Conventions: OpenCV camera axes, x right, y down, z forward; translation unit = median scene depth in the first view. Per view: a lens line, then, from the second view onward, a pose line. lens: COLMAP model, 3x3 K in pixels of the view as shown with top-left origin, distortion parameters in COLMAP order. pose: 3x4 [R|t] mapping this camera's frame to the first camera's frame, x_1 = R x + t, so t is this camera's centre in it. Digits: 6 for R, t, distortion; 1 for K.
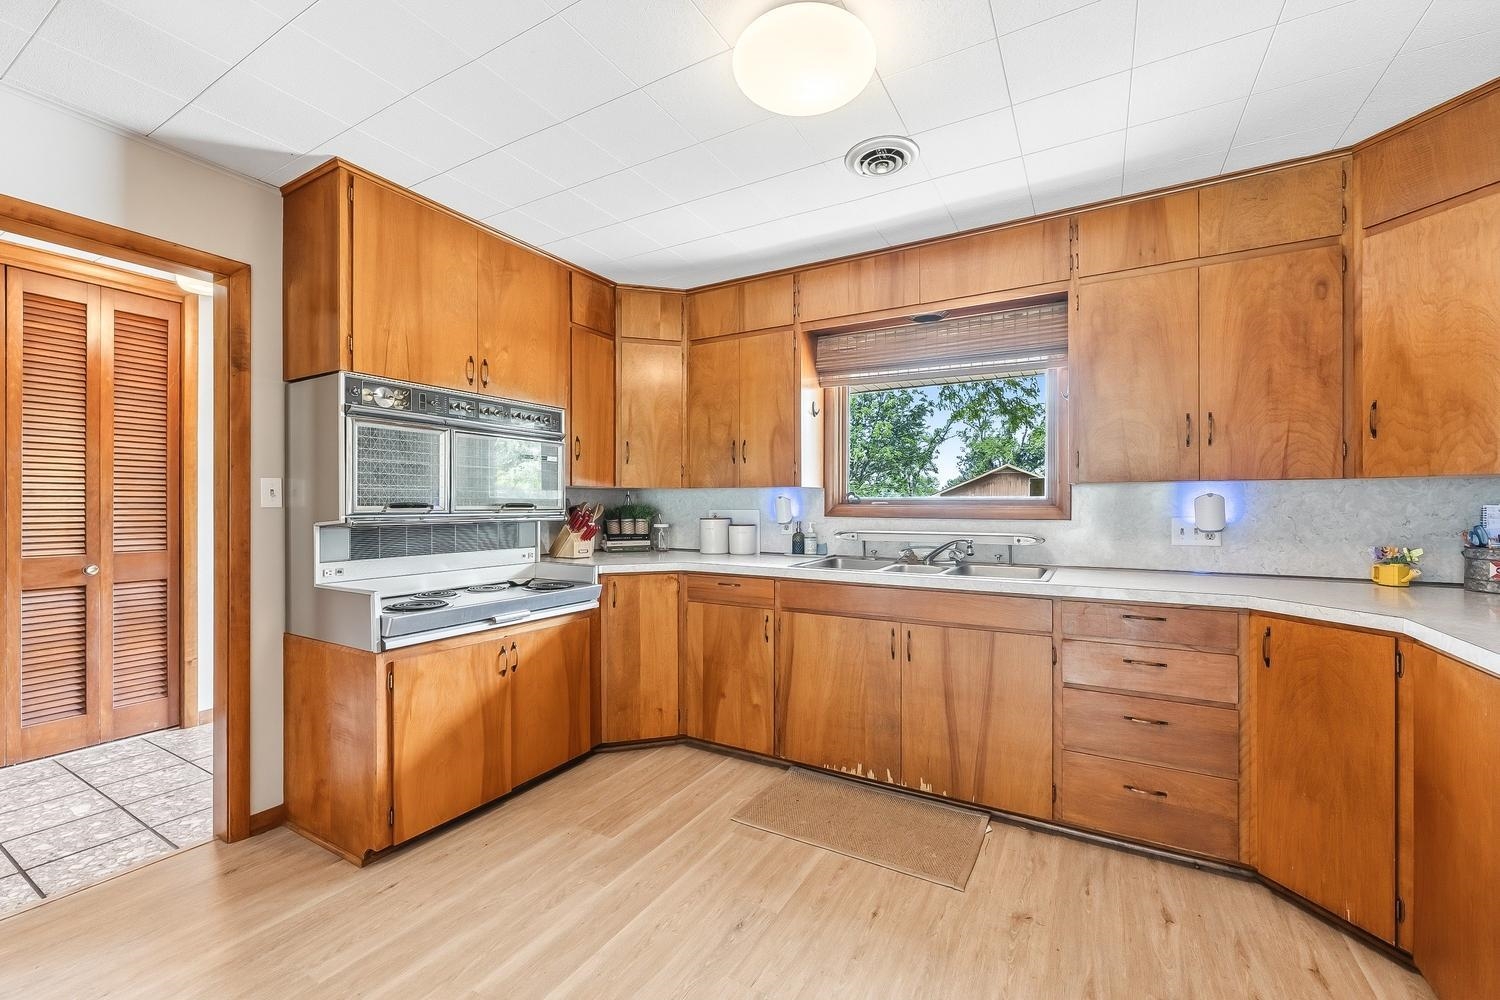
lens RADIAL K [[614.3, 0, 738.6], [0, 614.3, 503.1], [0, 0, 1]] dist [-0.003317, -0.000158]
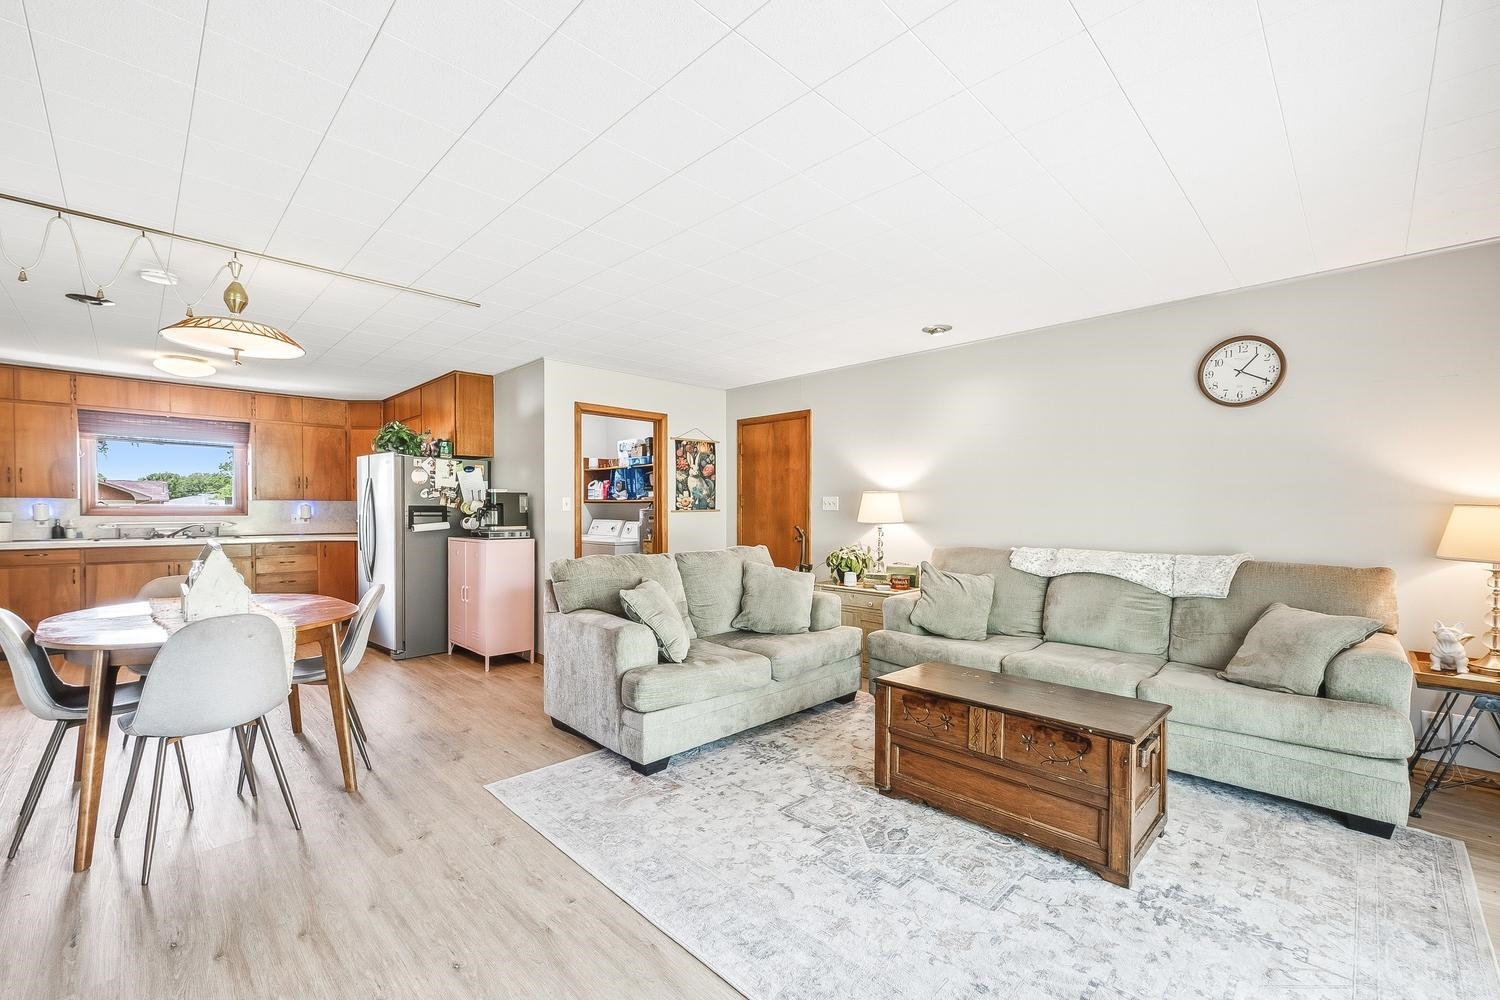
lens RADIAL K [[614.3, 0, 761.4], [0, 614.3, 518.8], [0, 0, 1]] dist [-0.003317, -0.000158]
pose [[0.244946, -0.017547, 0.969378, -1.332931], [-0.006699, 0.999782, 0.019790, -0.019551], [-0.969514, -0.011341, 0.244775, -1.578181]]
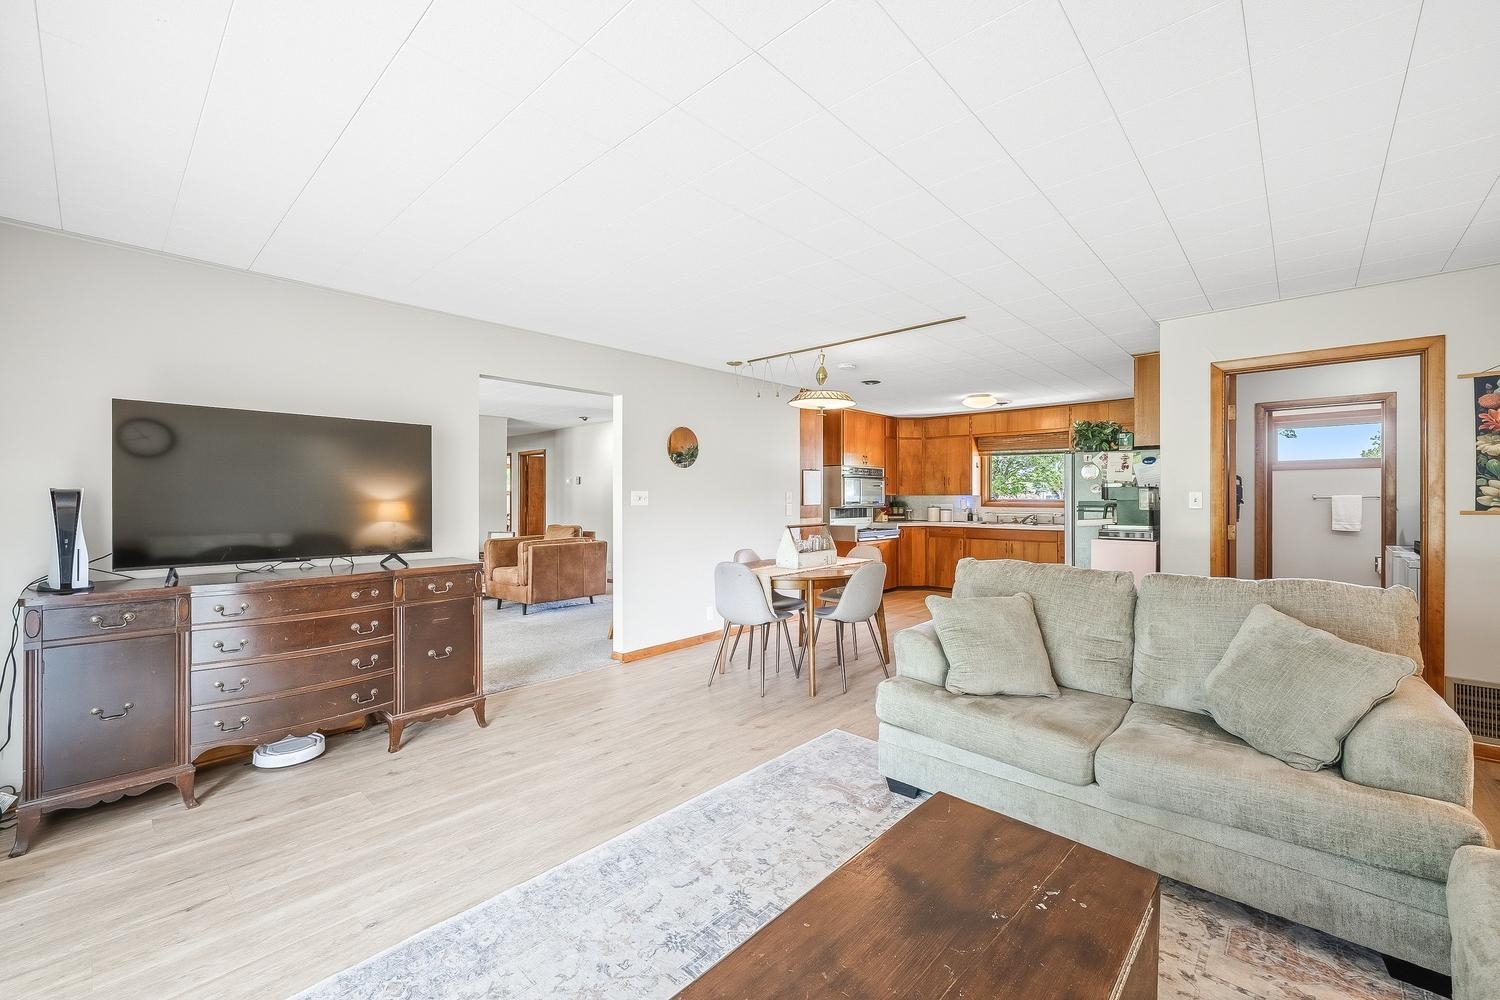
lens RADIAL K [[614.3, 0, 741.7], [0, 614.3, 493.7], [0, 0, 1]] dist [-0.003317, -0.000158]
pose [[0.975337, -0.001725, -0.220712, -0.342609], [0.001570, 0.999998, -0.000877, -0.039017], [0.220713, 0.000509, 0.975339, -2.183272]]
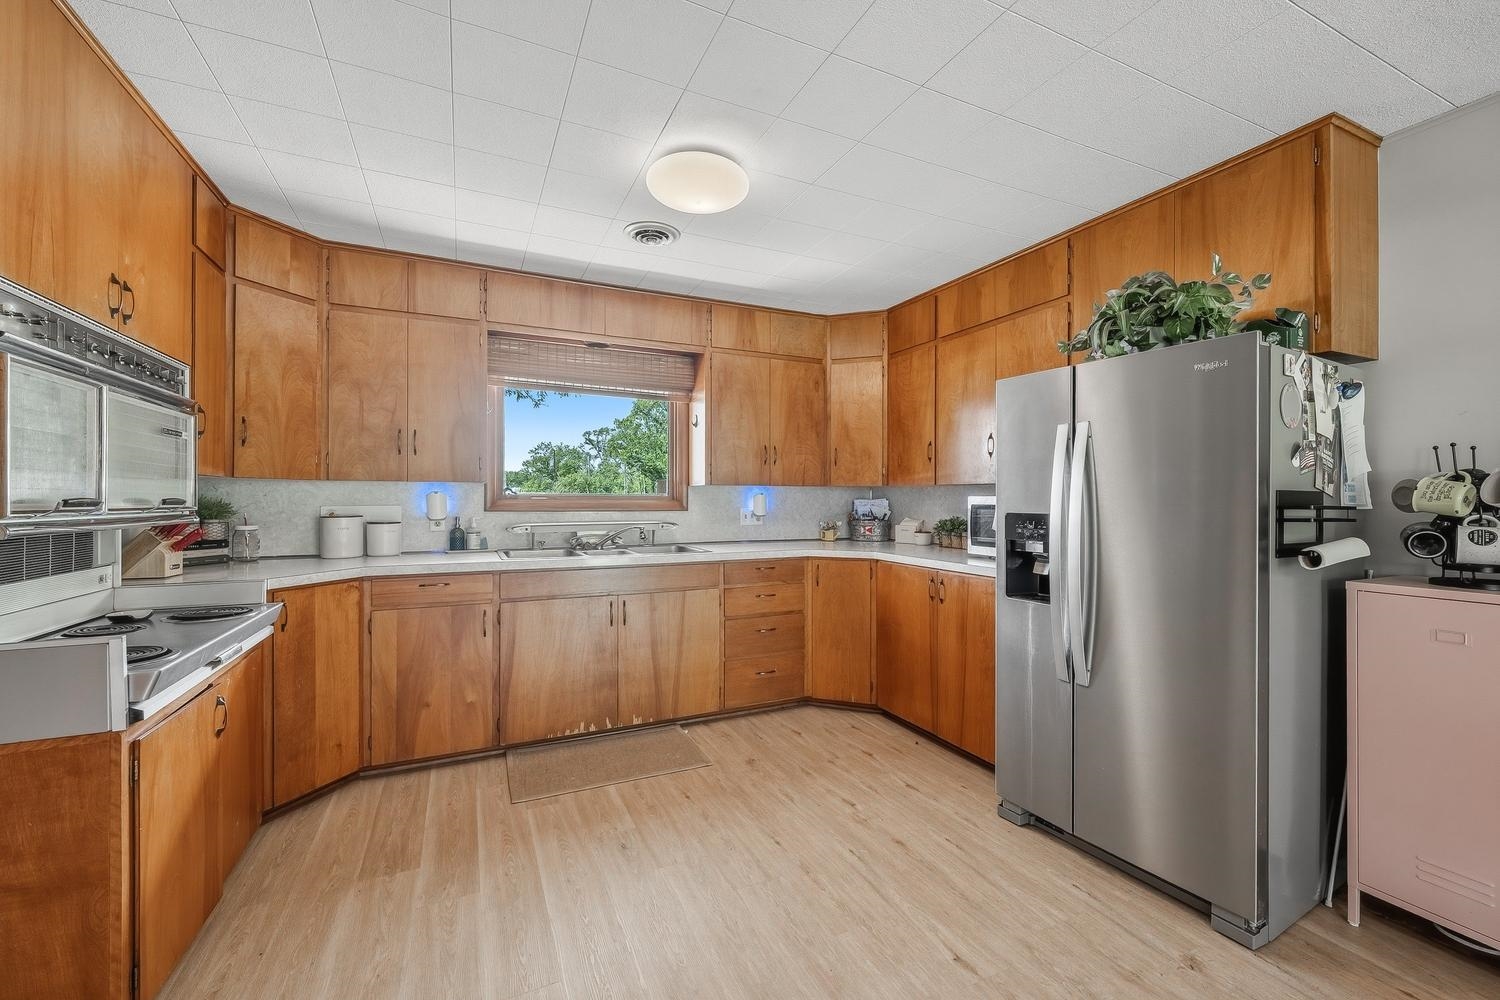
lens RADIAL K [[614.3, 0, 771.7], [0, 614.3, 496.8], [0, 0, 1]] dist [-0.003317, -0.000158]
pose [[0.552587, 0.003512, 0.833448, -0.580063], [-0.001103, 0.999993, -0.003482, 0.000019], [-0.833454, 0.001005, 0.552587, 0.055694]]
